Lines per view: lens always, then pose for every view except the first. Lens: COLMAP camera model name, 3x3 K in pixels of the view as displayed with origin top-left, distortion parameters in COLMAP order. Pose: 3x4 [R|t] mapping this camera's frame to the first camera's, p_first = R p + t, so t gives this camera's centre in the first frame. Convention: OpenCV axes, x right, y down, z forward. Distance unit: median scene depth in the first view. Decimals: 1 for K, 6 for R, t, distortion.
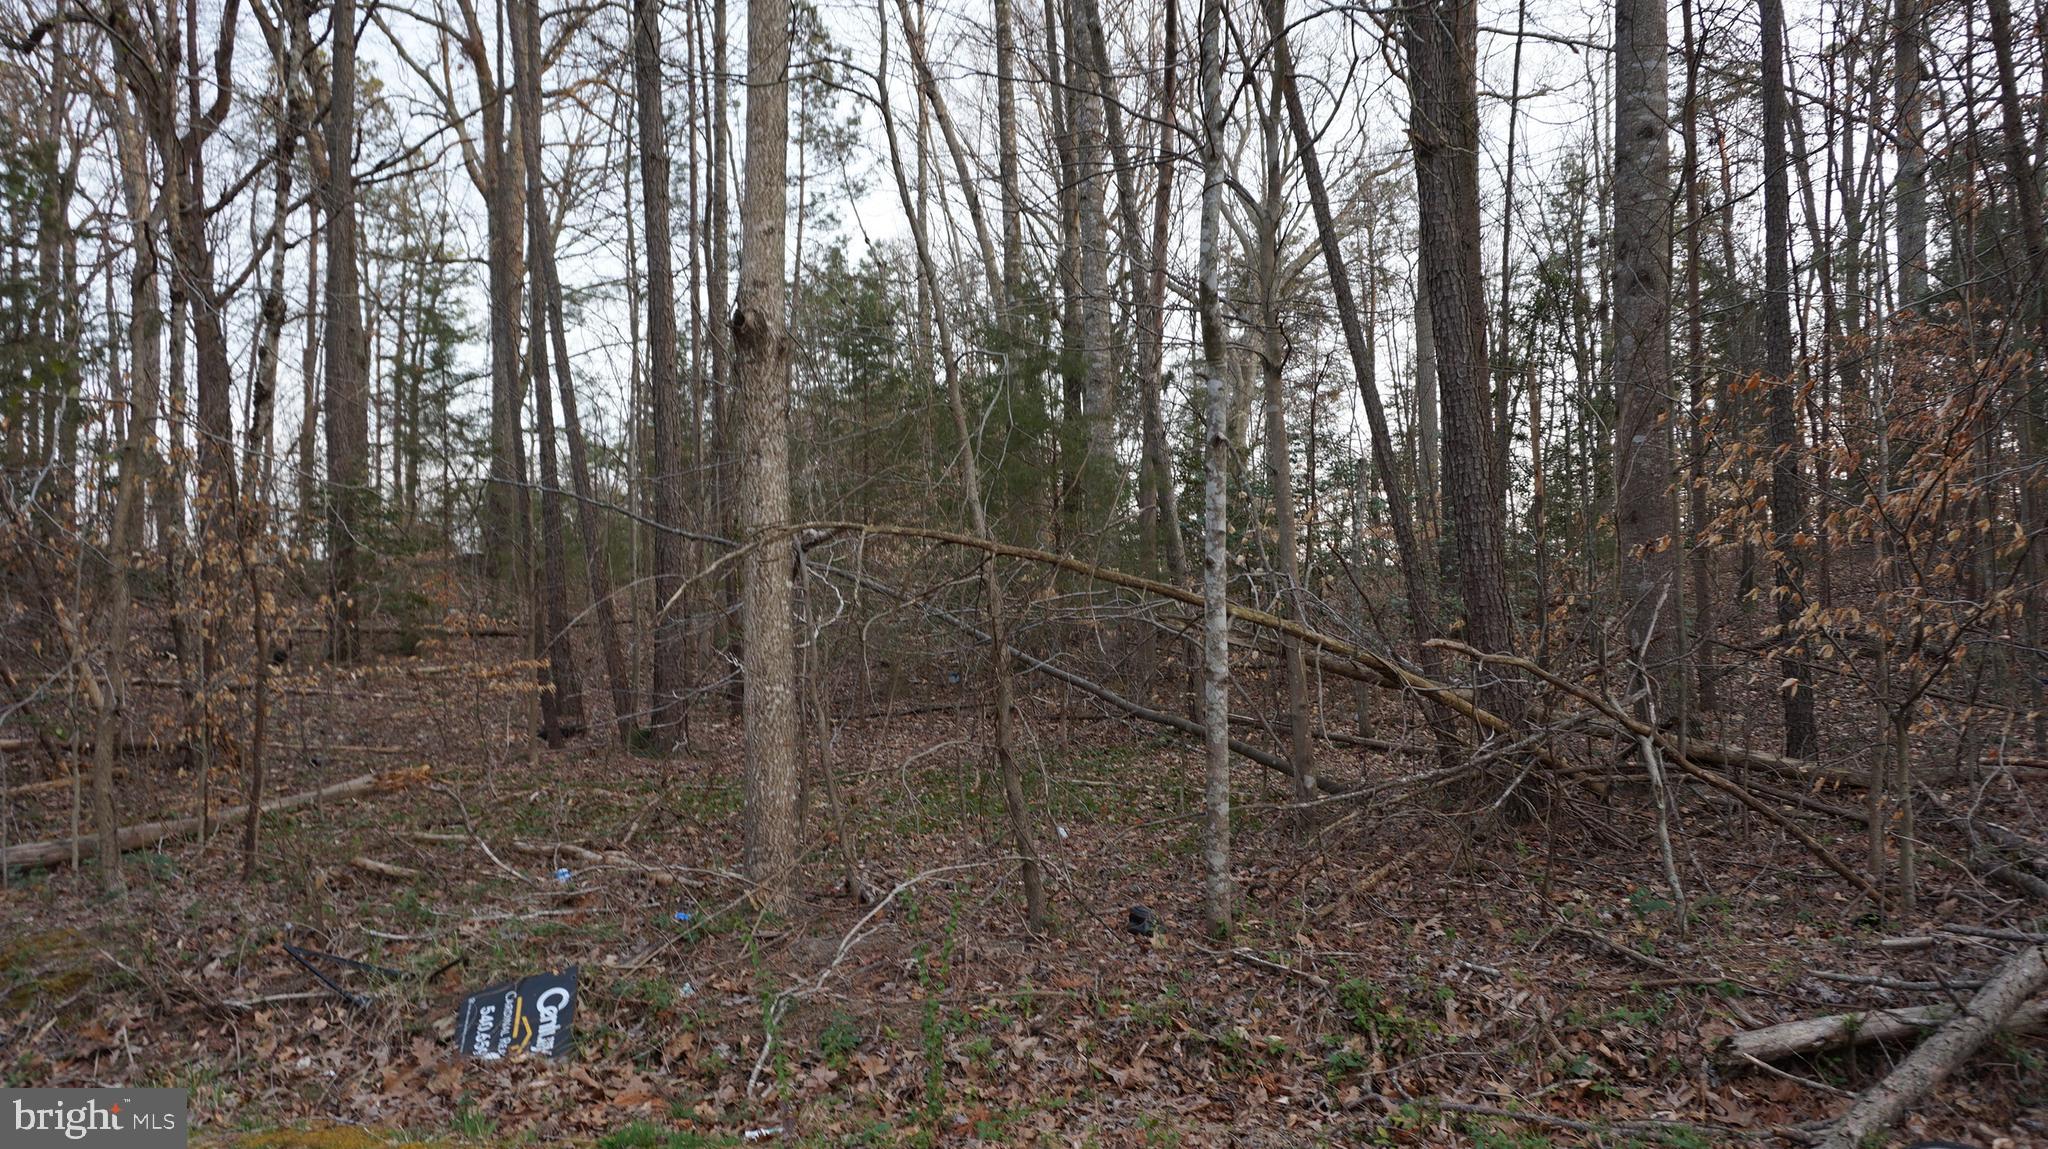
lens RADIAL K [[1390.2, 0, 1021.2], [0, 1390.2, 581.5], [0, 0, 1]] dist [-0.053897, 0.039441]
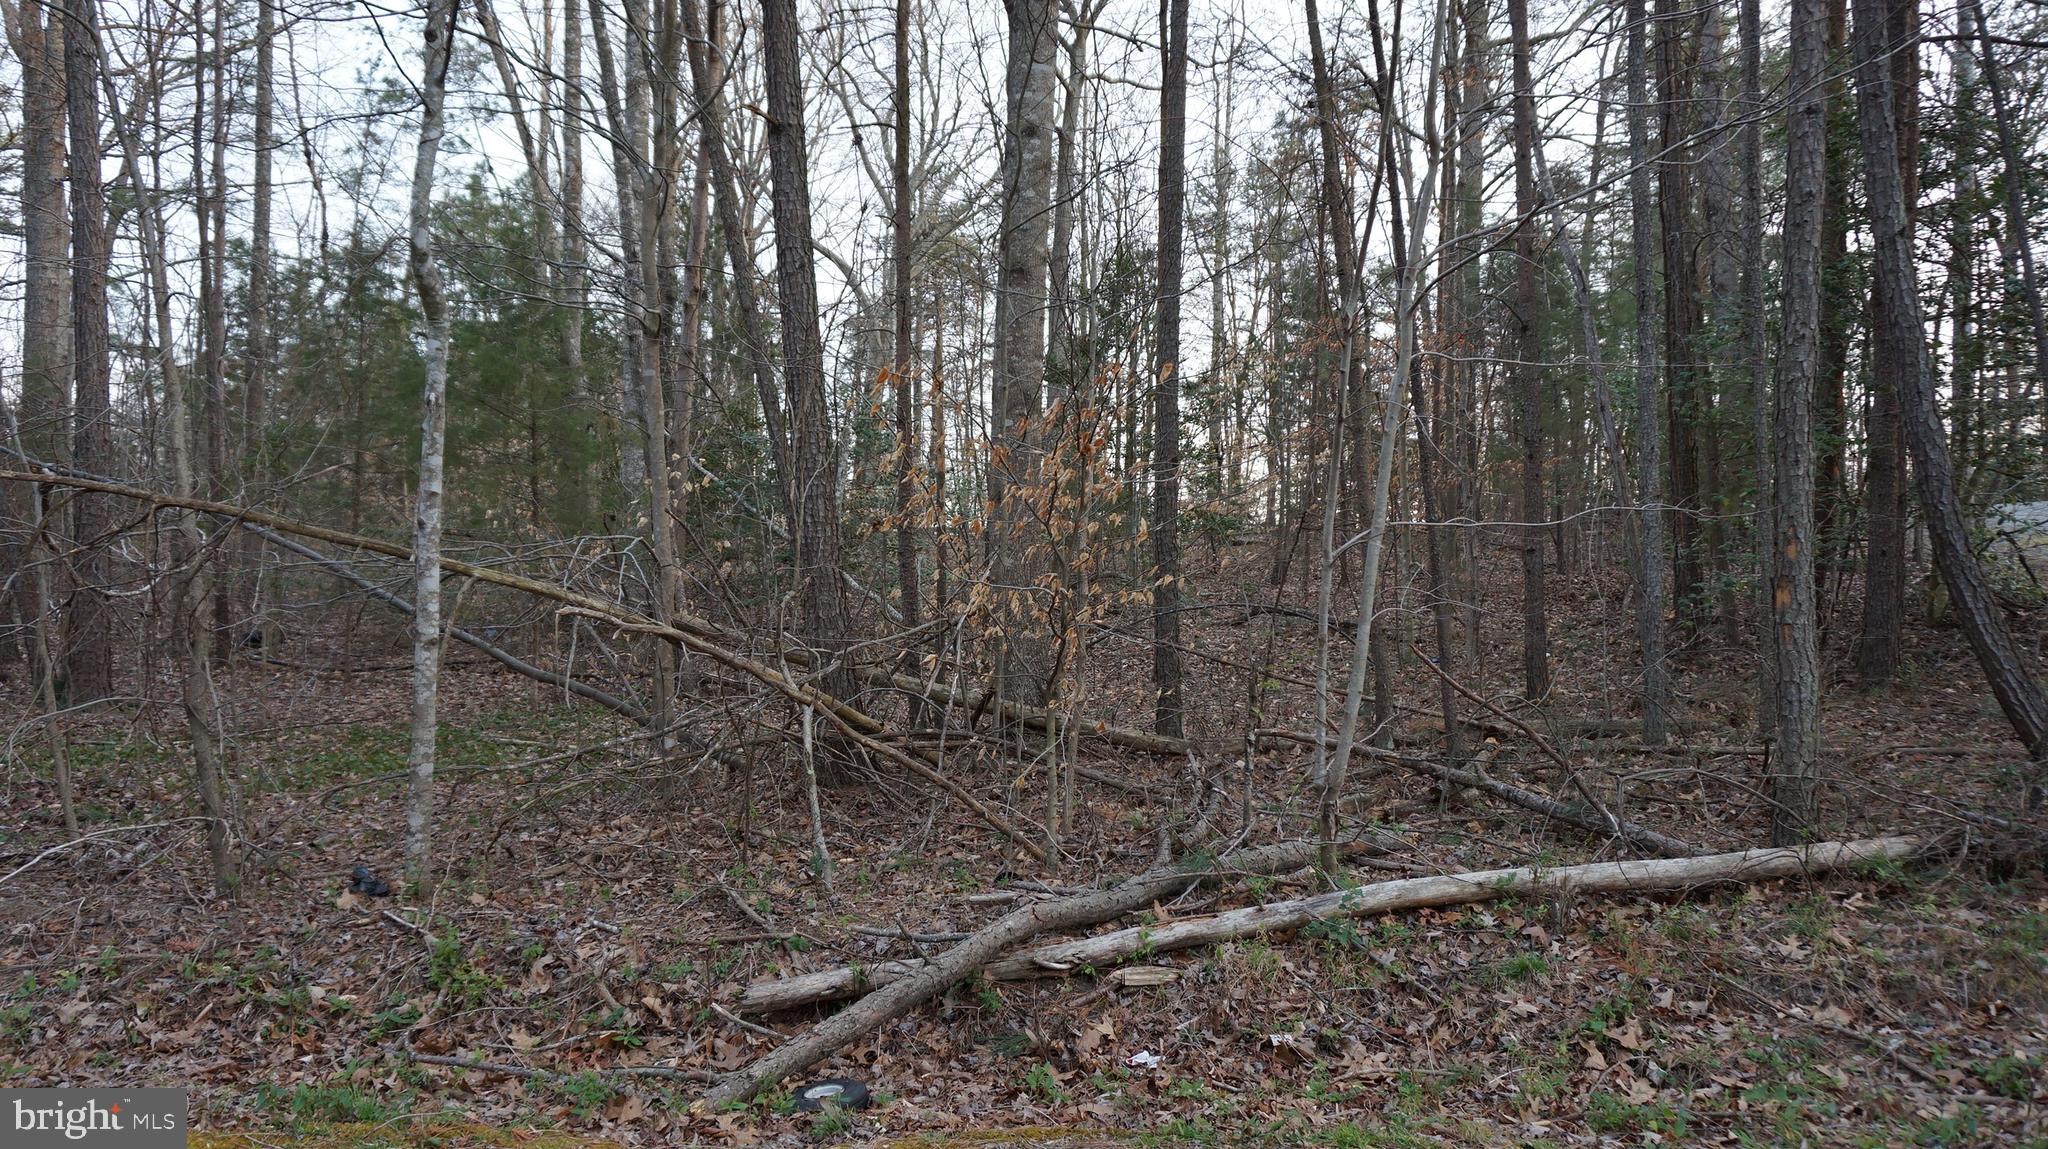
lens RADIAL K [[1390.2, 0, 1021.2], [0, 1390.2, 581.5], [0, 0, 1]] dist [-0.053897, 0.039441]
pose [[0.974642, 0.031964, 0.221474, 0.436036], [-0.038261, 0.998975, 0.024202, -0.016255], [-0.220473, -0.032062, 0.974866, -0.078118]]
